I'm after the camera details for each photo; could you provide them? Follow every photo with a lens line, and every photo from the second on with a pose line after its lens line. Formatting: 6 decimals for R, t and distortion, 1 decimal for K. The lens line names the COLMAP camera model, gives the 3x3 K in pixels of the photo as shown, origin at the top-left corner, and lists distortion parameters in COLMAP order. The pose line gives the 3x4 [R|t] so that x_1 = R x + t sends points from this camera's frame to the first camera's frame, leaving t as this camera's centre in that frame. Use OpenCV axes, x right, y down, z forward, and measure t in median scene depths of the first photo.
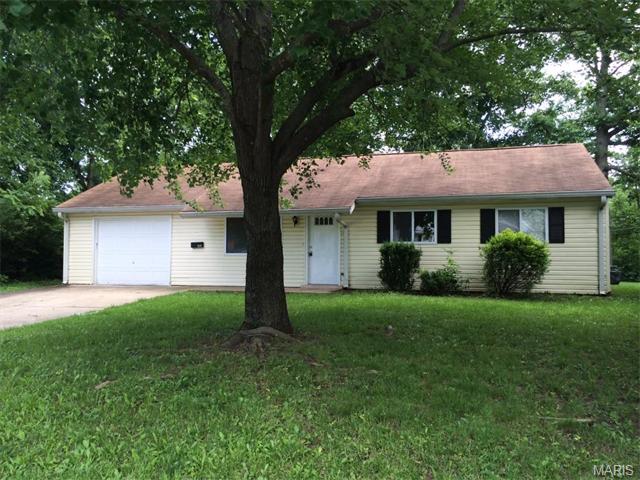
lens RADIAL K [[545.0, 0, 320.0], [0, 545.0, 240.0], [0, 0, 1]] dist [0.002931, 0.002157]
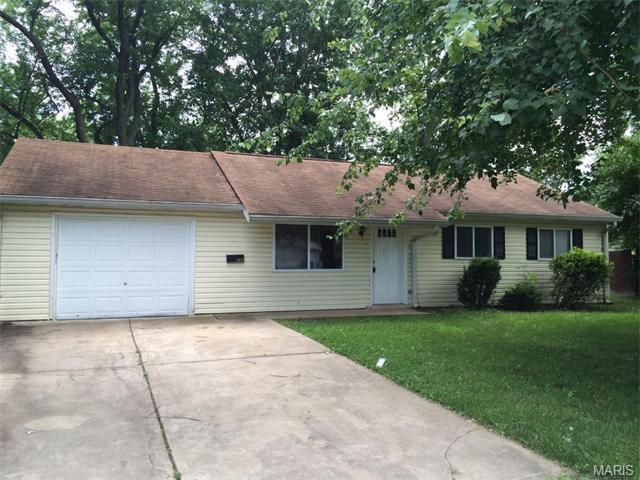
lens RADIAL K [[540.4, 0, 320.0], [0, 540.4, 240.0], [0, 0, 1]] dist [0.004705, 0.001195]
pose [[0.807515, 0.027826, 0.589191, -0.605906], [-0.014535, 0.999522, -0.027285, 0.002424], [-0.589668, 0.013469, 0.807533, 0.351350]]
